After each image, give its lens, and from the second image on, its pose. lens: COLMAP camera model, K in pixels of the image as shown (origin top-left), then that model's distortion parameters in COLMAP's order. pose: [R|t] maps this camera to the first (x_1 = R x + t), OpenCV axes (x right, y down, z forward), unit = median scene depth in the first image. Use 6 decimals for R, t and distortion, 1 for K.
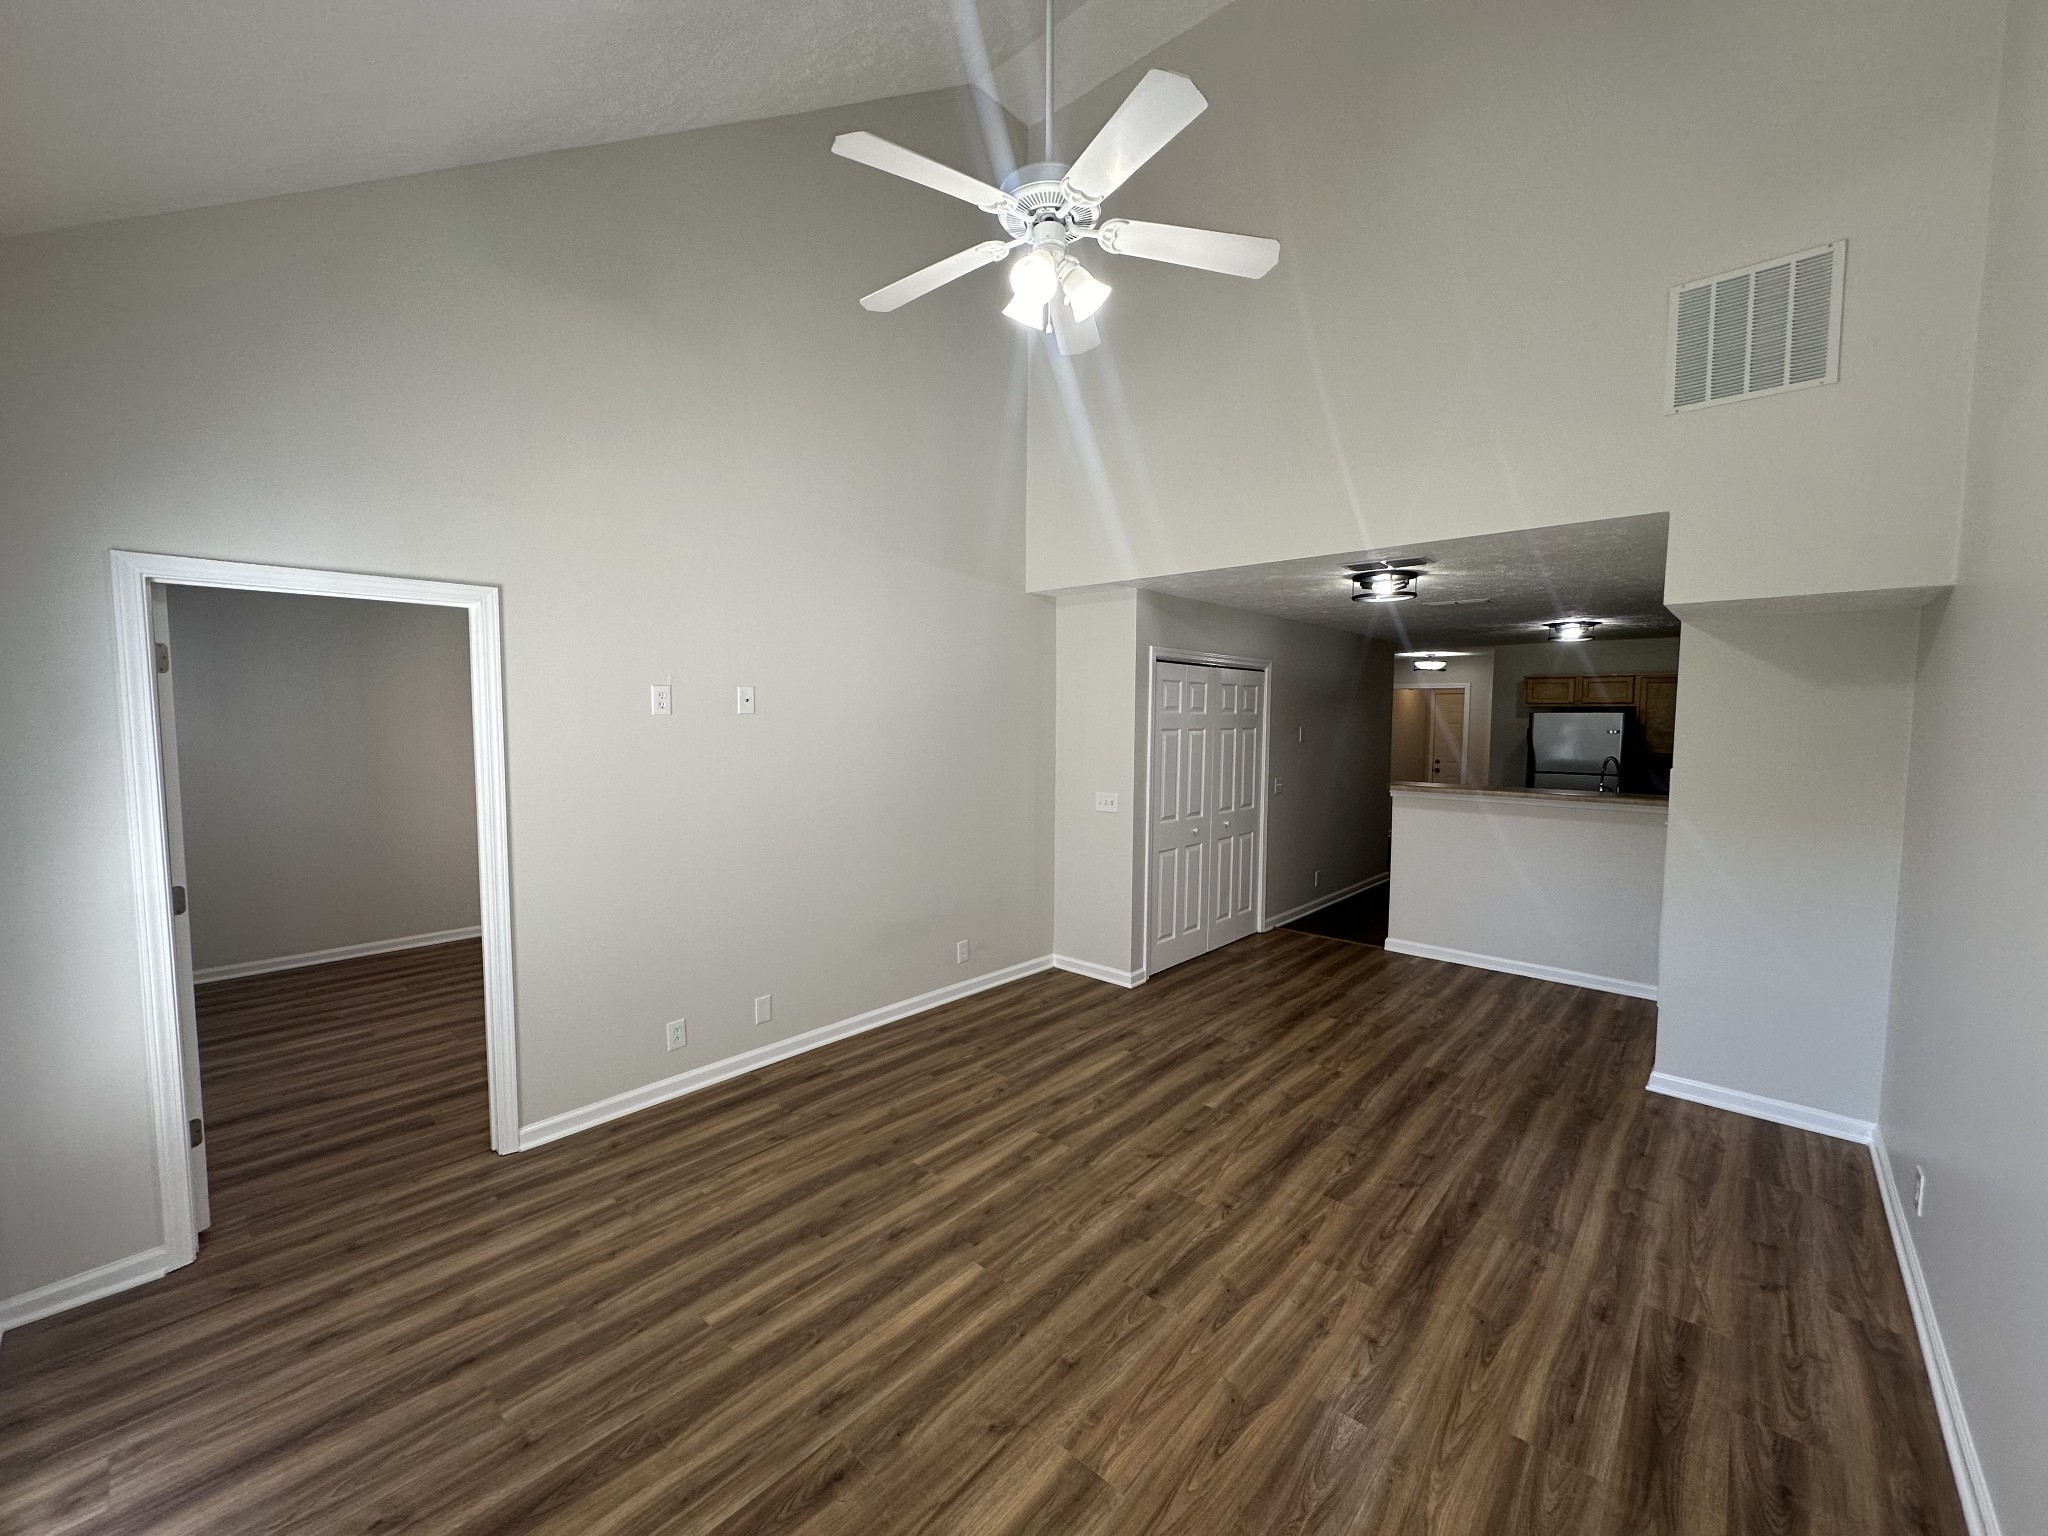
lens RADIAL K [[814.5, 0, 1027.0], [0, 814.5, 772.4], [0, 0, 1]] dist [-0.000025, 0.000369]
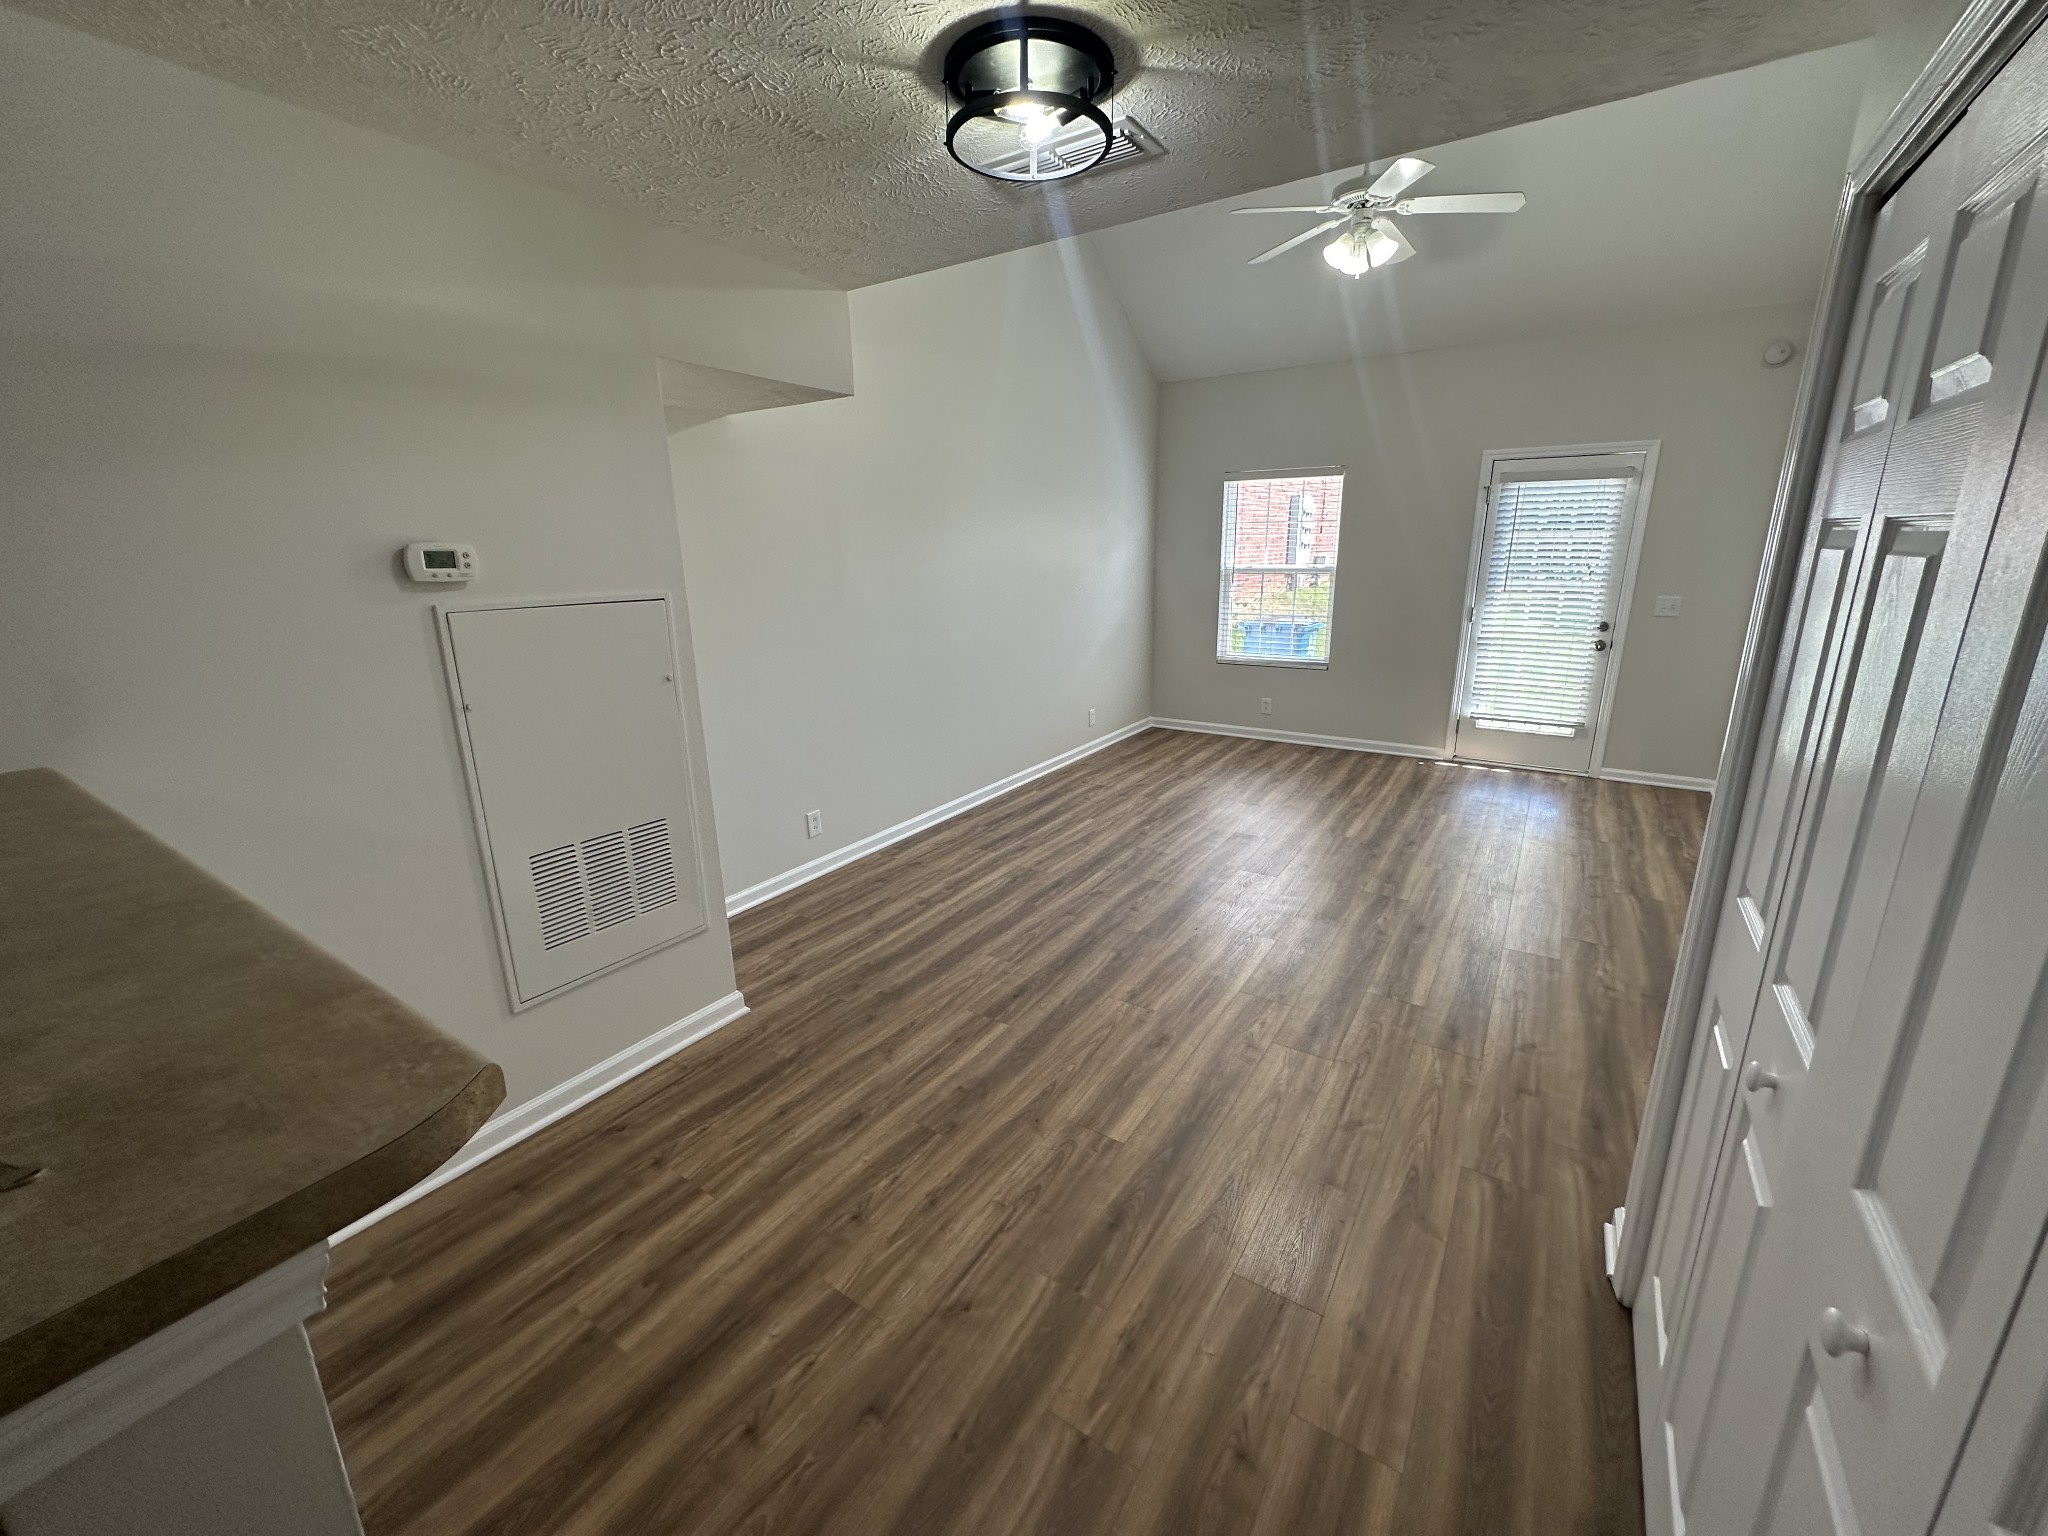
lens RADIAL K [[814.5, 0, 1020.2], [0, 814.5, 761.2], [0, 0, 1]] dist [-0.000025, 0.000369]
pose [[-0.989692, 0.045684, -0.135731, 0.689887], [-0.000802, 0.945973, 0.324245, -0.103491], [0.143211, 0.321012, -0.936185, 1.946473]]
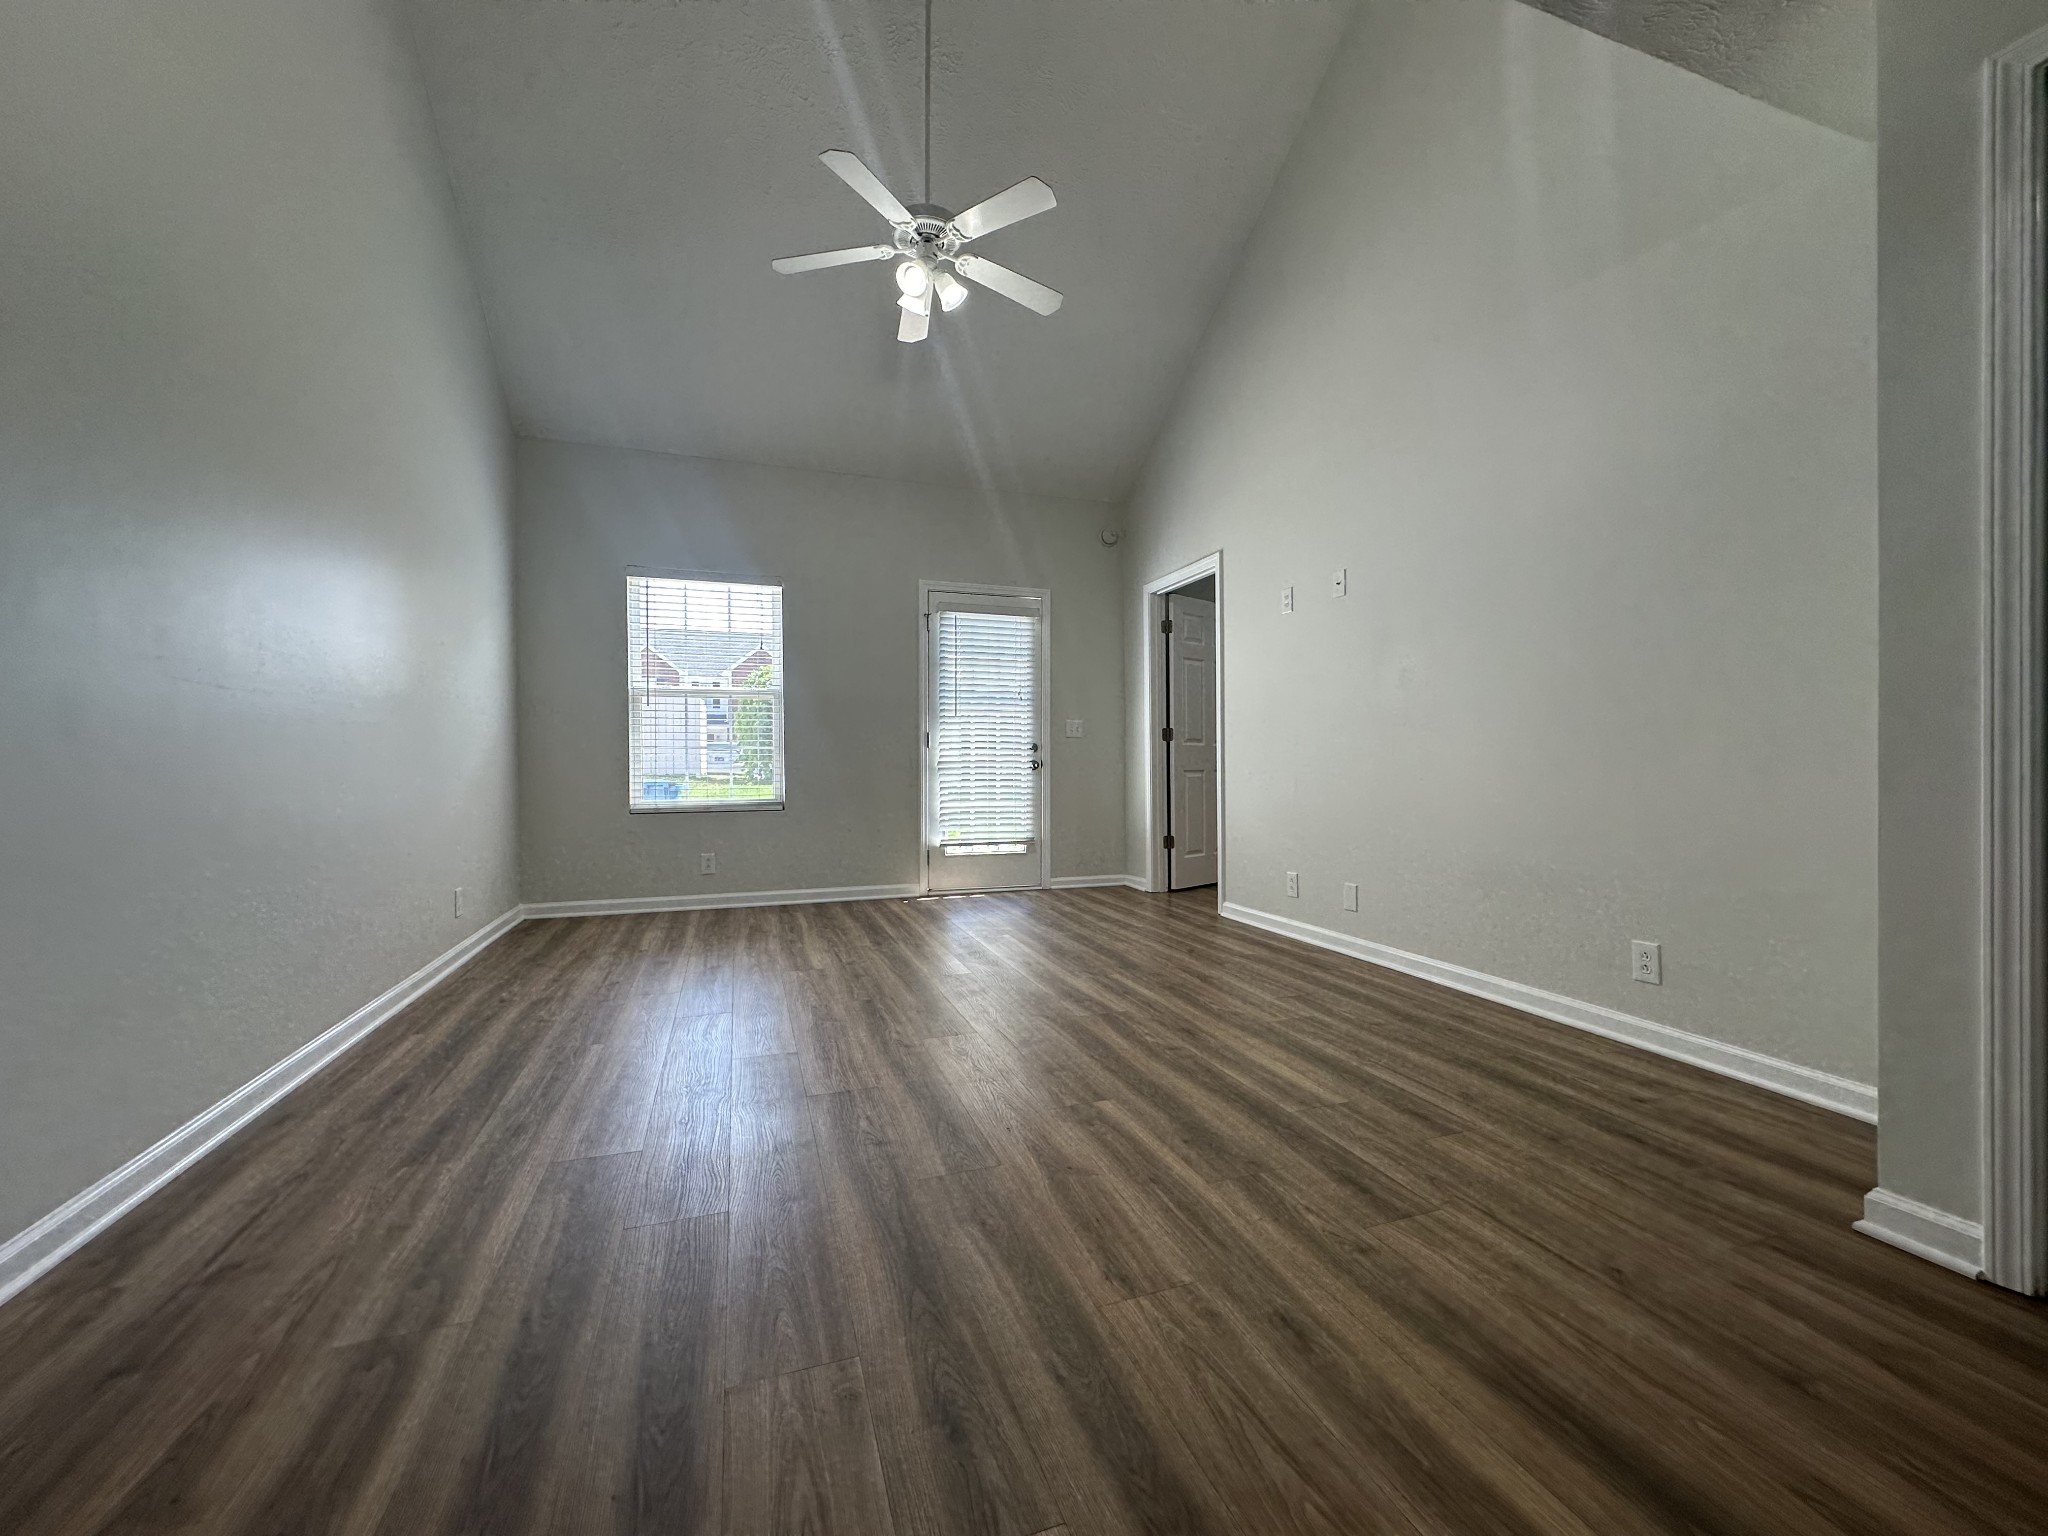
lens RADIAL K [[814.5, 0, 1017.9], [0, 814.5, 765.4], [0, 0, 1]] dist [-0.000025, 0.000369]
pose [[-0.486777, -0.001633, -0.873525, 0.868960], [-0.061271, 0.997599, 0.032278, 0.152120], [0.871375, 0.069234, -0.485709, 1.339498]]
